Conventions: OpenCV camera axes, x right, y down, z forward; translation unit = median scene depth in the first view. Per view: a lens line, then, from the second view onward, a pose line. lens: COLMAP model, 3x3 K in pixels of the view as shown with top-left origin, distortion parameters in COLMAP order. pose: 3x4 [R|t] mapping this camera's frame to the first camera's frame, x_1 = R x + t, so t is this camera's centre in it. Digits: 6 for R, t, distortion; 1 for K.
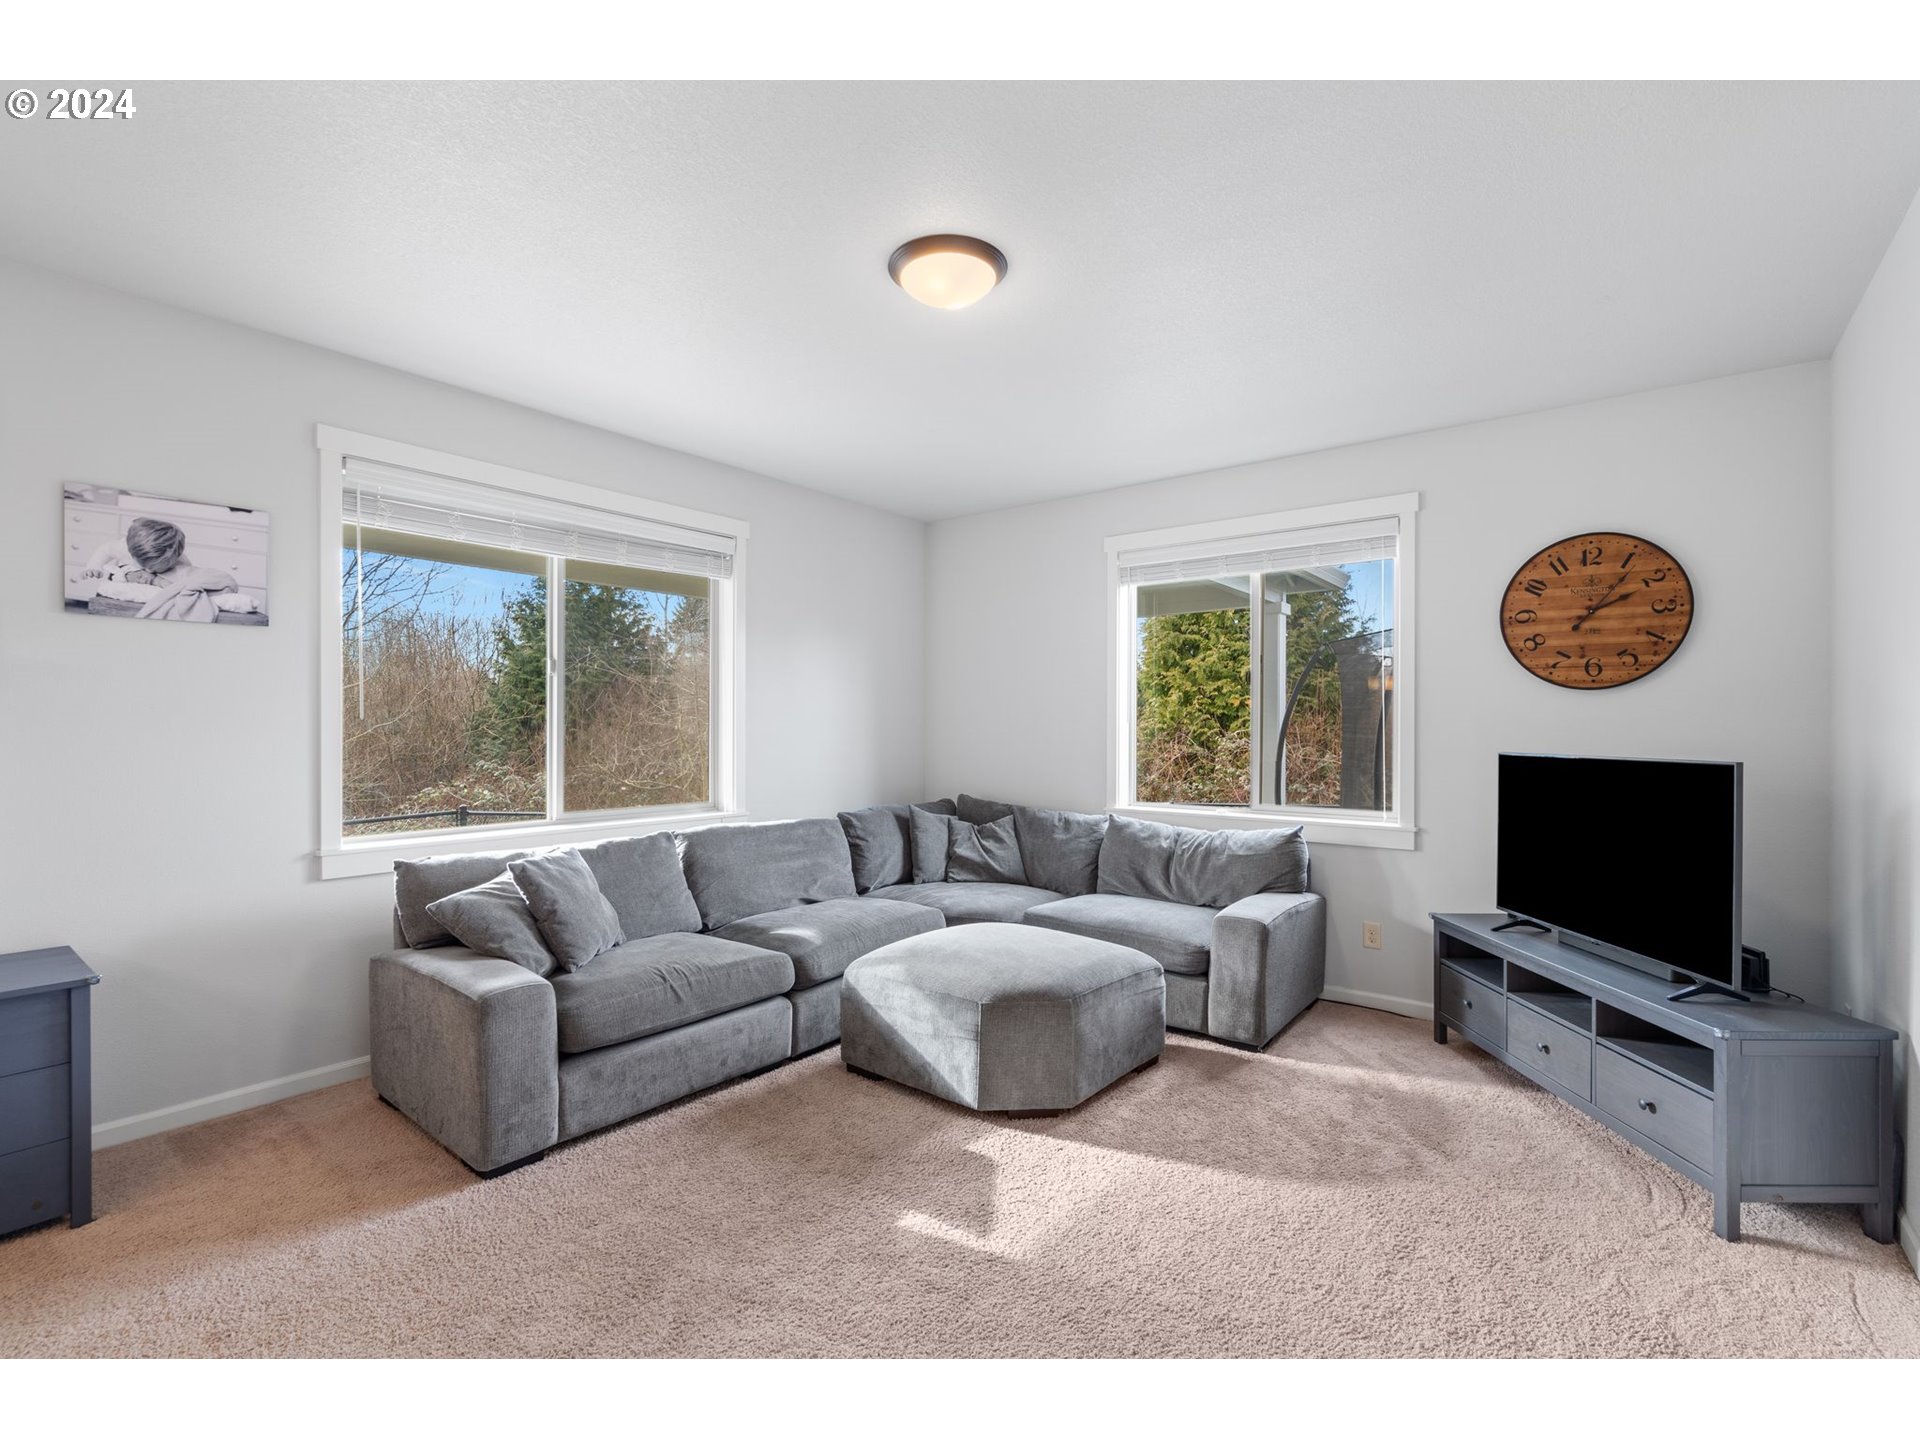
lens RADIAL K [[872.2, 0, 956.8], [0, 872.2, 719.5], [0, 0, 1]] dist [0.003062, 0.001125]
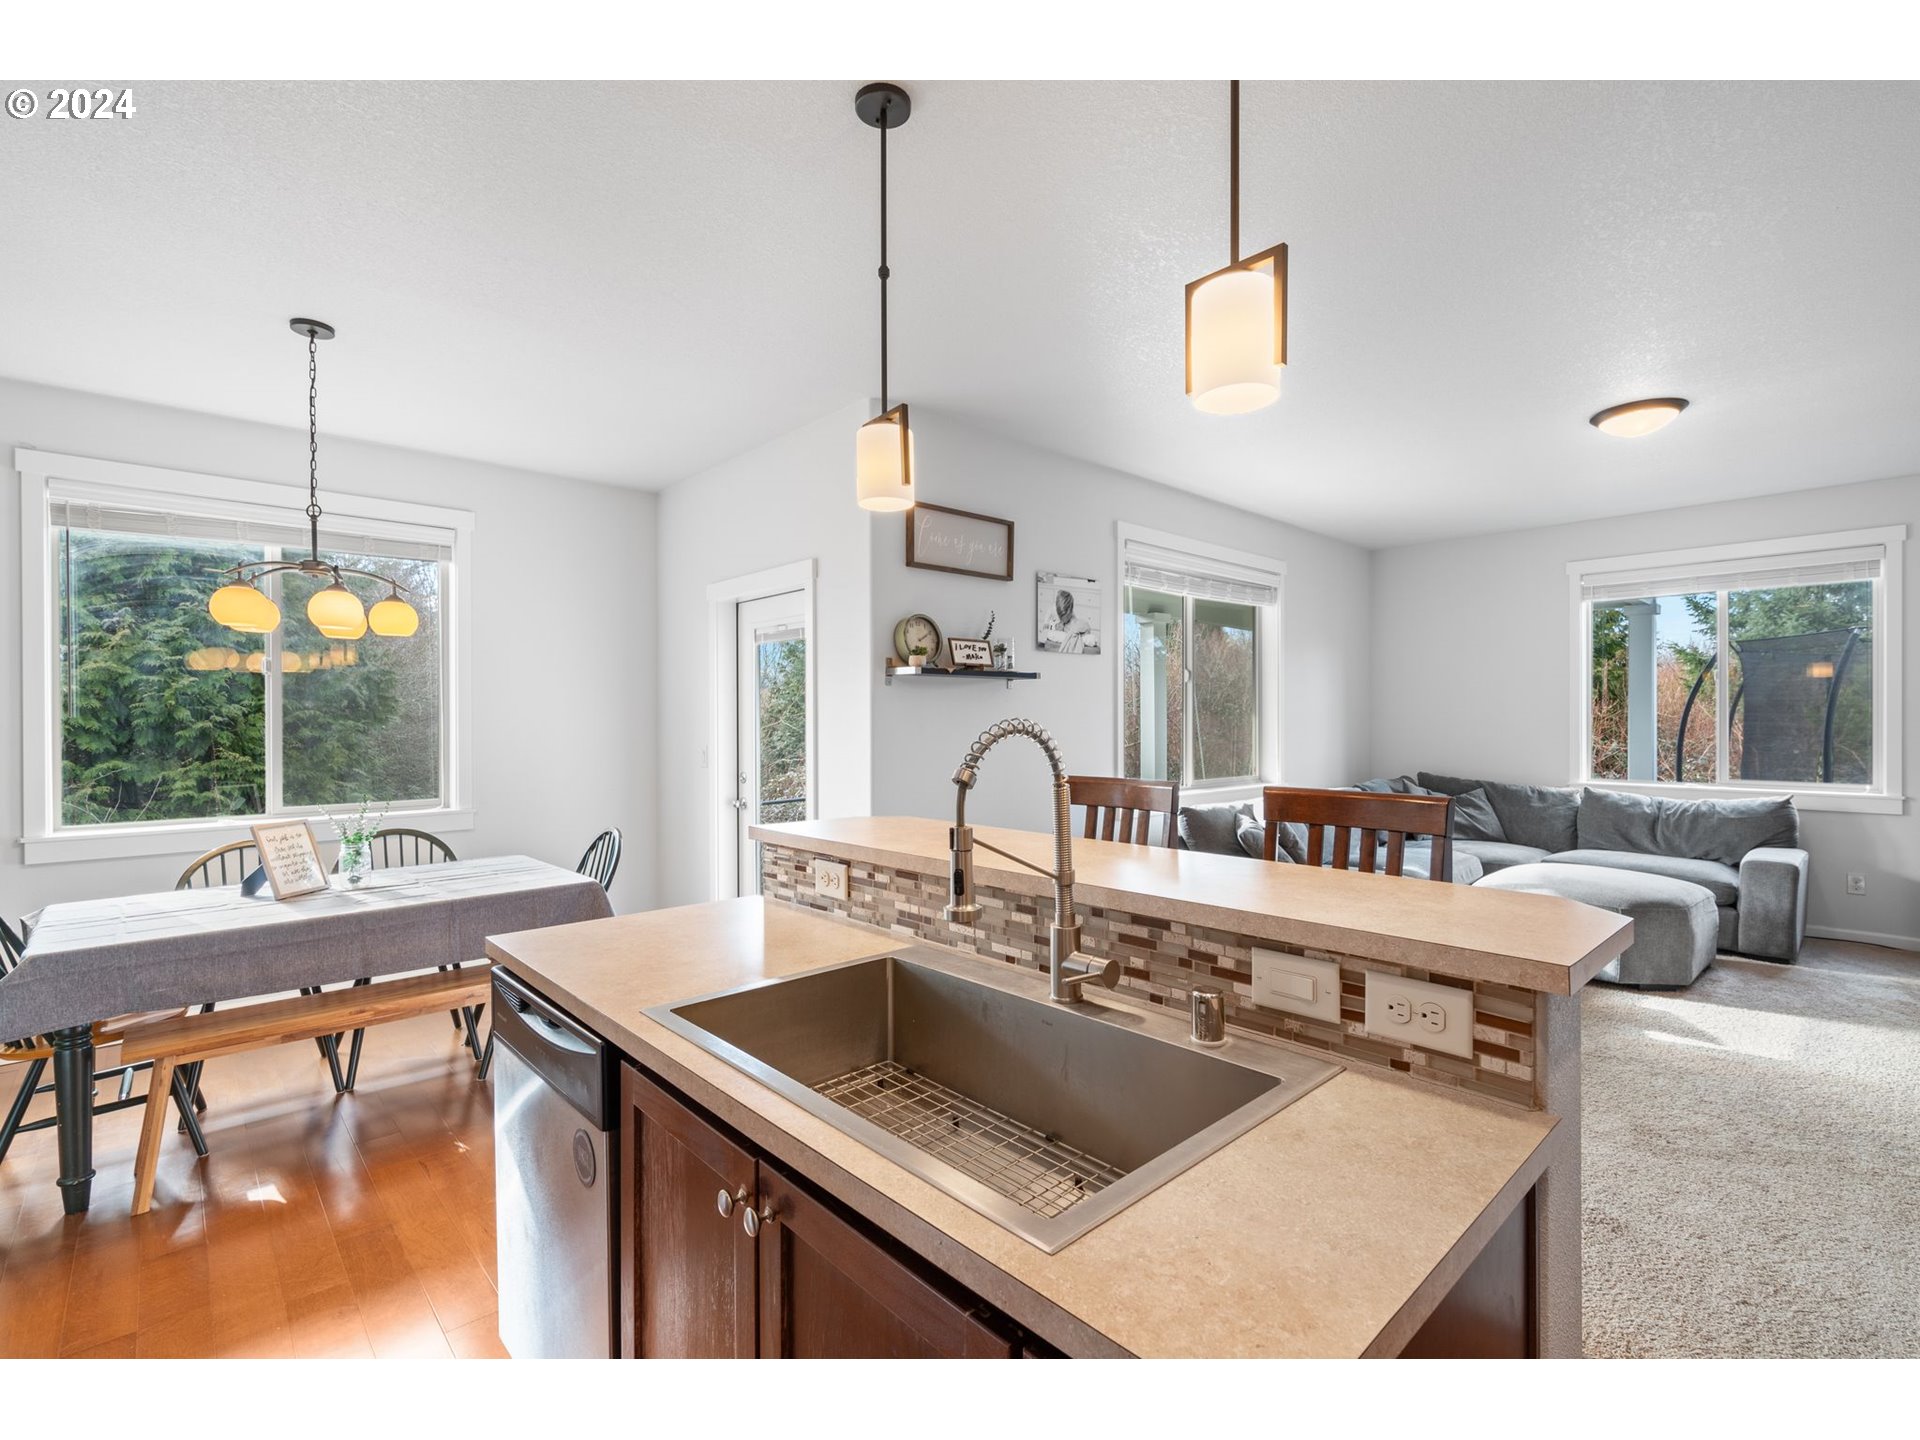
lens RADIAL K [[872.2, 0, 962.0], [0, 872.2, 718.1], [0, 0, 1]] dist [0.003062, 0.001125]
pose [[0.988600, -0.005611, -0.150464, -0.570242], [0.006739, 0.999953, 0.006985, -0.004831], [0.150418, -0.007919, 0.988591, -0.403403]]
